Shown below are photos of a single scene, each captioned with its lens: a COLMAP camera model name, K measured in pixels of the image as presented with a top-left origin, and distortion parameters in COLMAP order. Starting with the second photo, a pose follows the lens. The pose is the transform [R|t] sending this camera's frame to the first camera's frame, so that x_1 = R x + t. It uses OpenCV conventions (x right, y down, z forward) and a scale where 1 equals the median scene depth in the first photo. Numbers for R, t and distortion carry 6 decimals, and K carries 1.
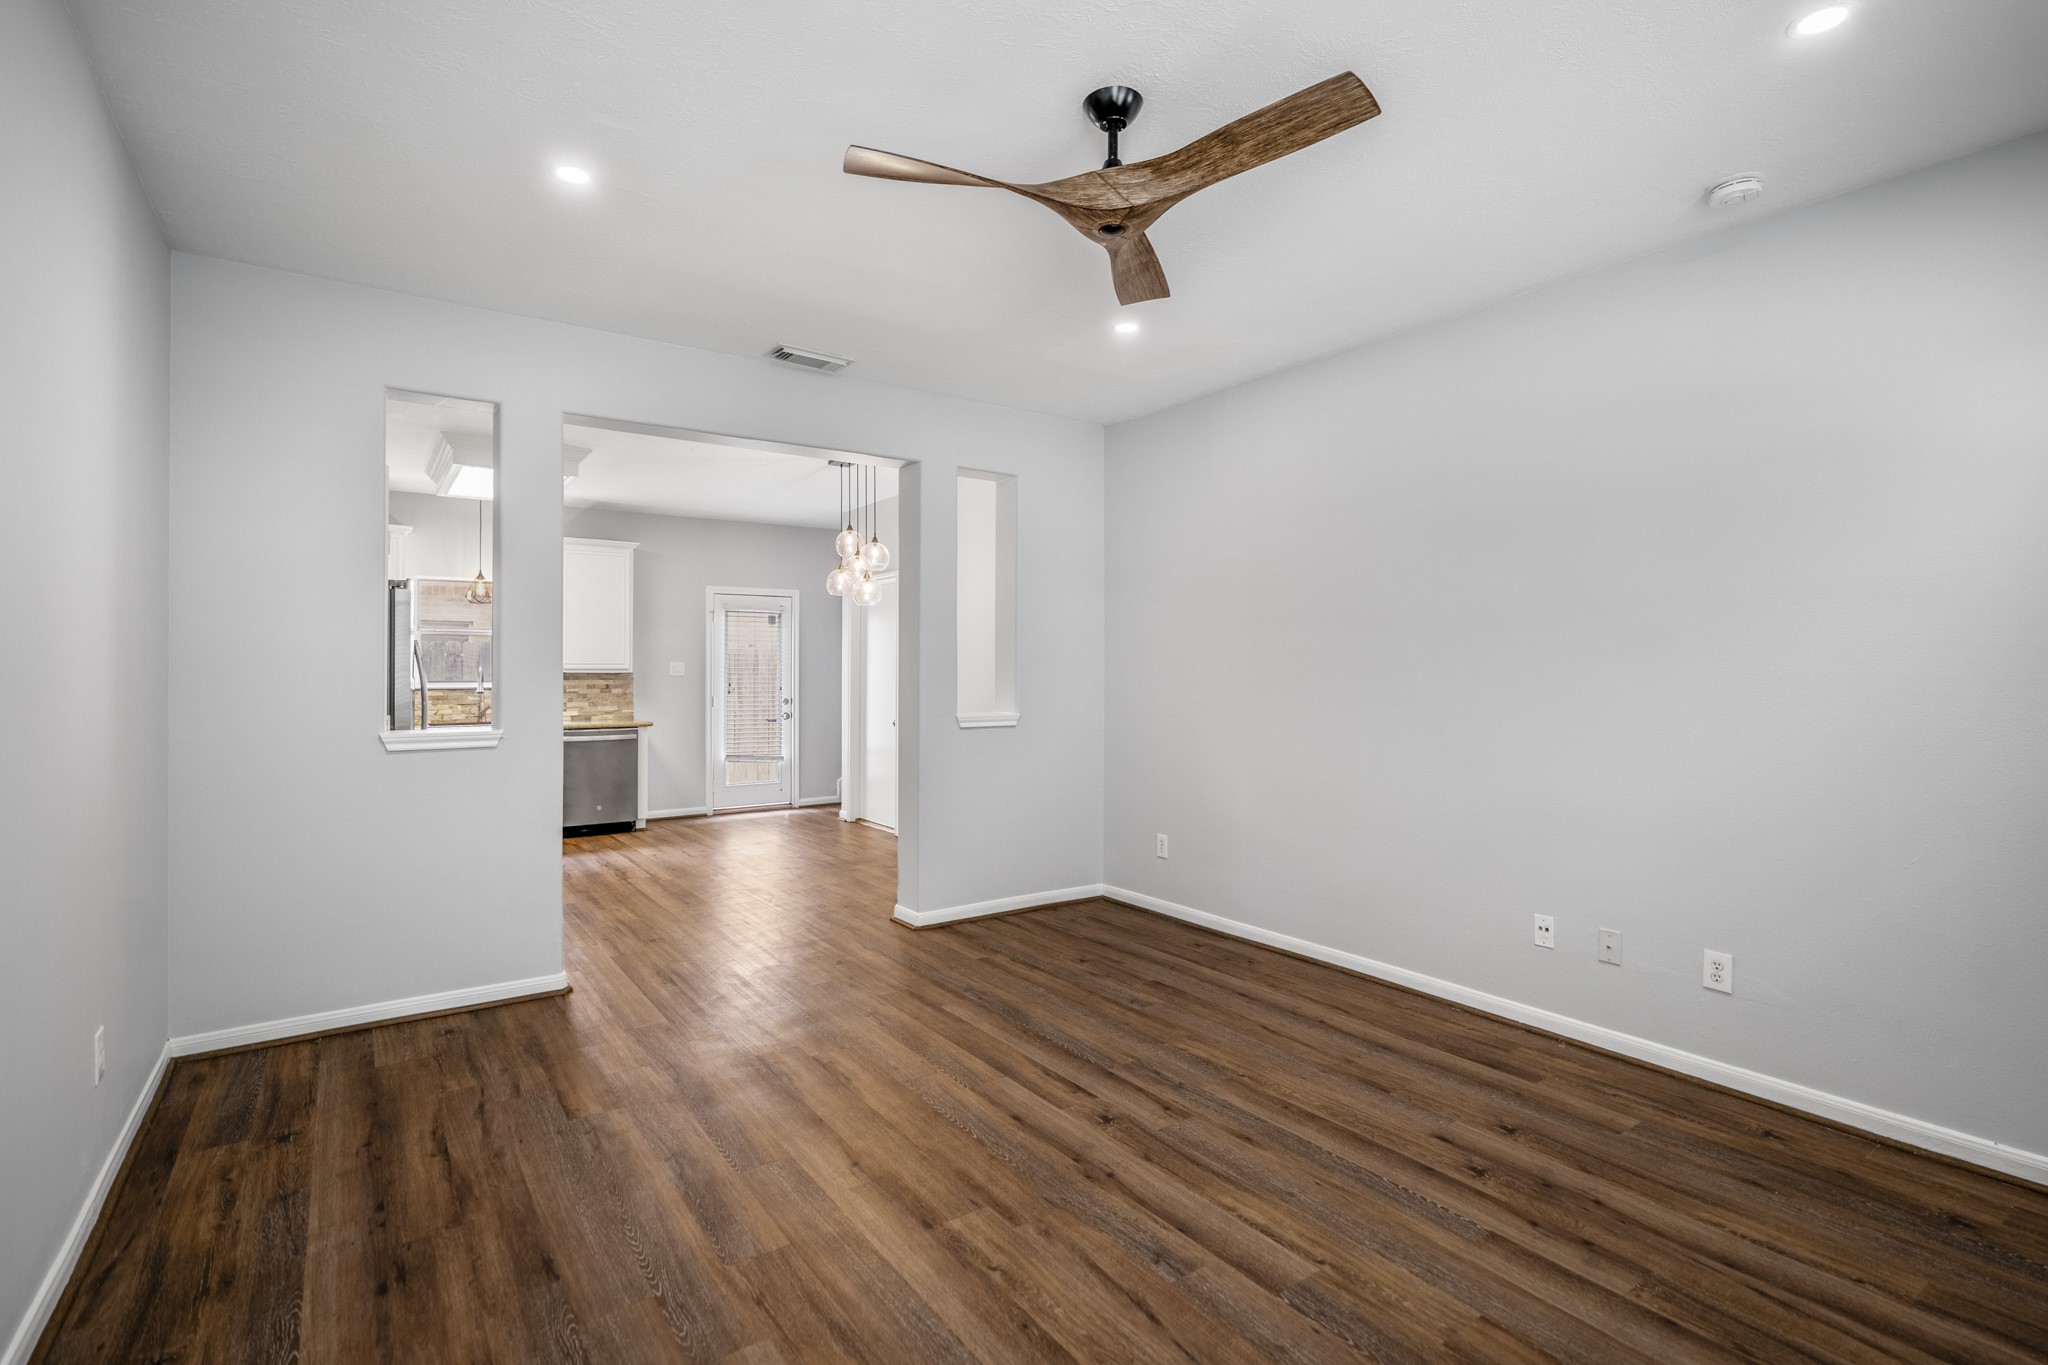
lens RADIAL K [[946.2, 0, 1014.7], [0, 946.2, 666.0], [0, 0, 1]] dist [-0.001156, -0.000088]
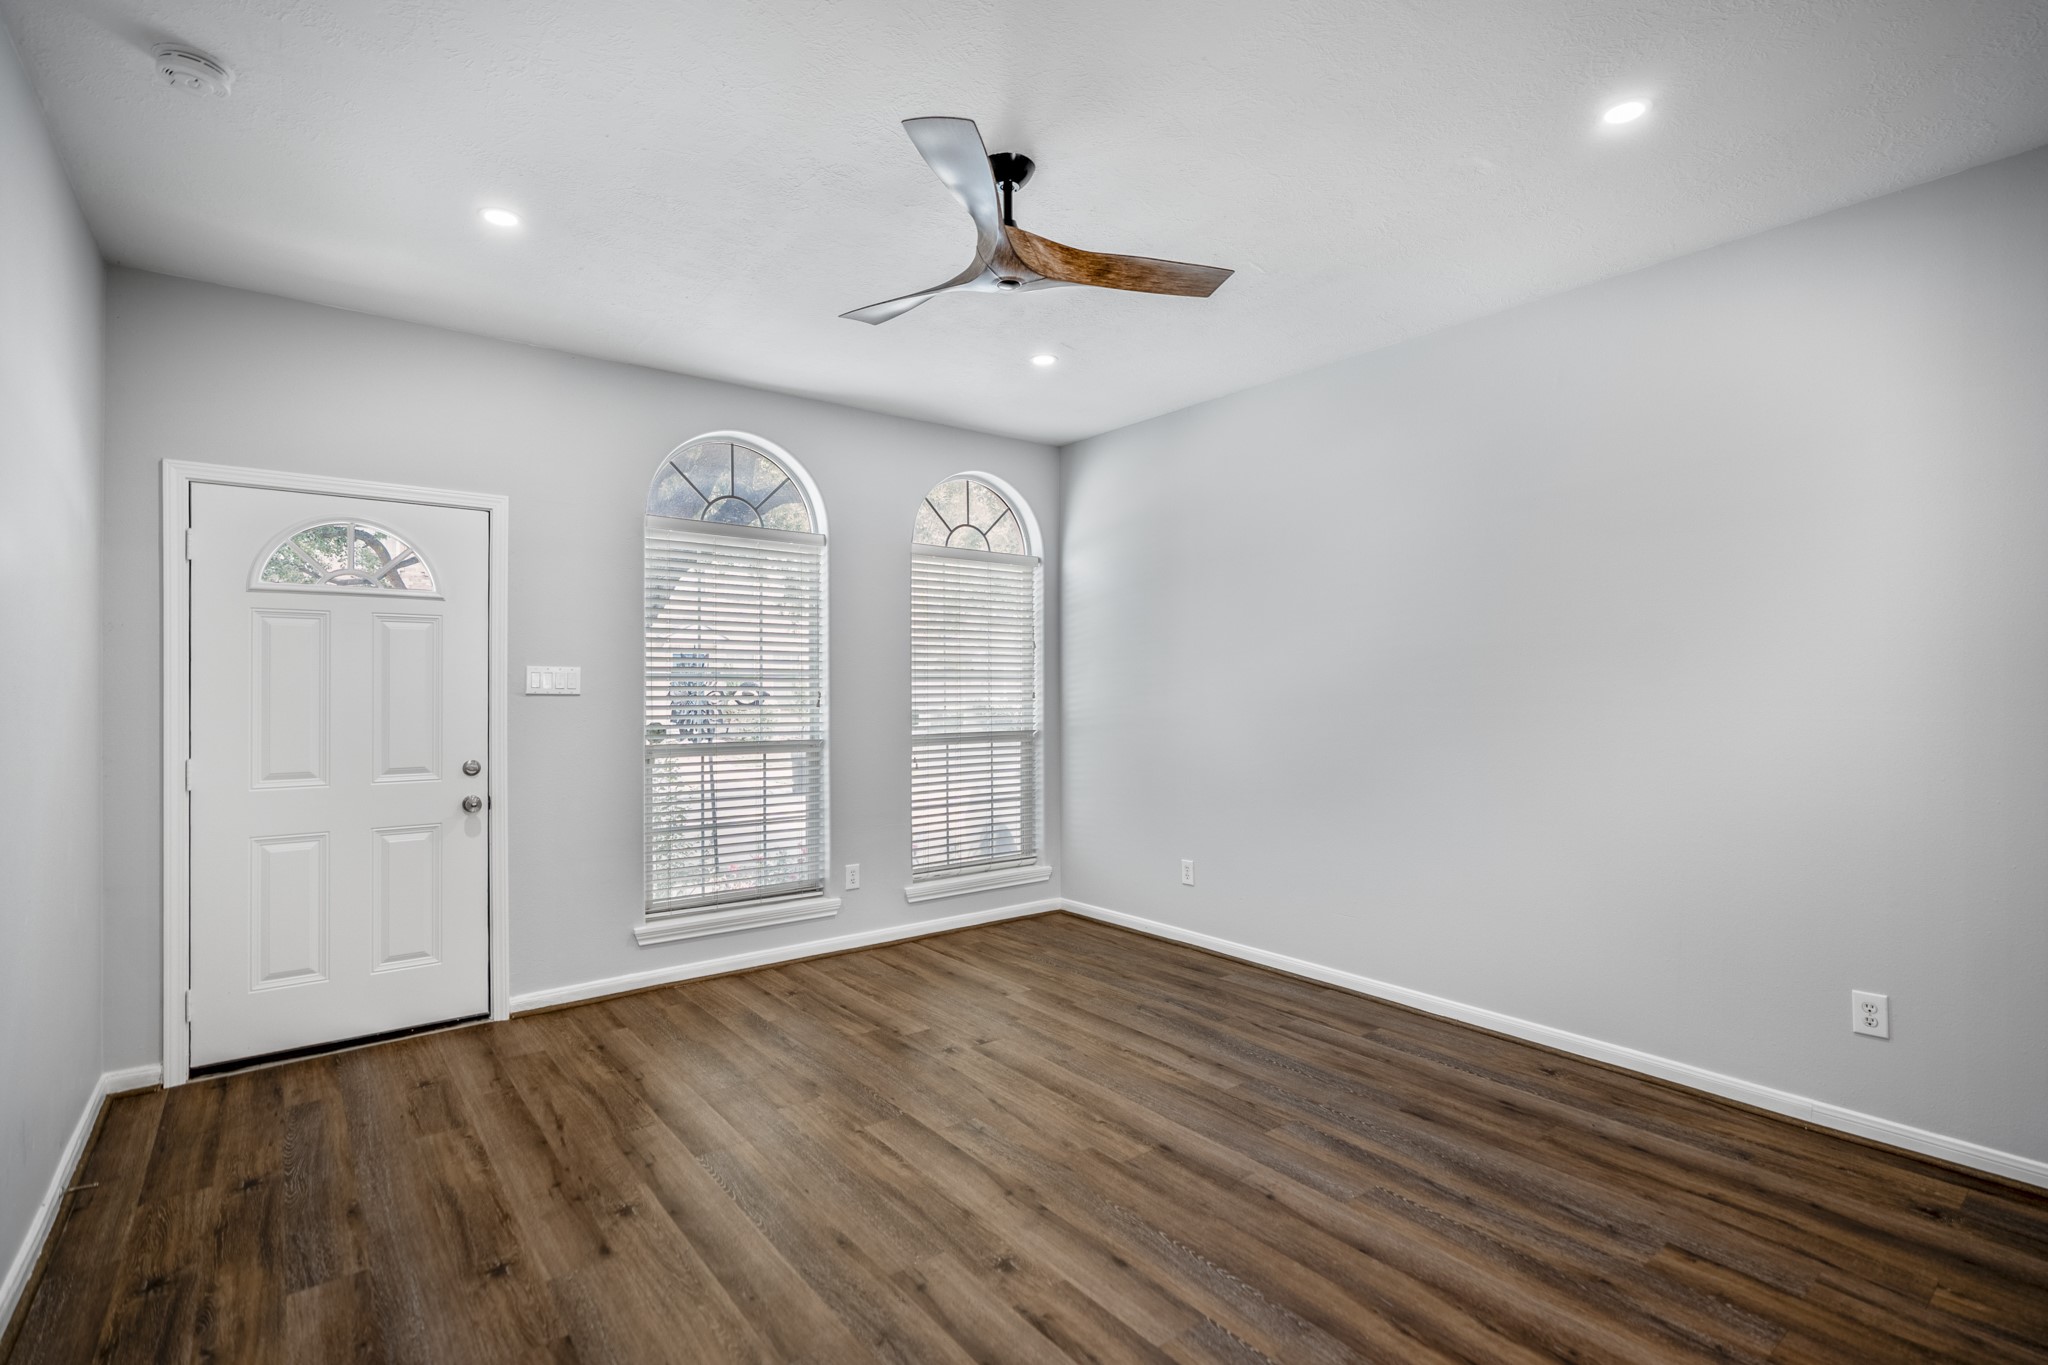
lens RADIAL K [[957.2, 0, 1024.0], [0, 957.2, 682.5], [0, 0, 1]] dist [-0.002597, 0.000420]
pose [[-0.998593, 0.000397, -0.053024, 0.112198], [0.000799, 0.999971, -0.007568, 0.004967], [0.053019, -0.007600, -0.998565, 1.631308]]
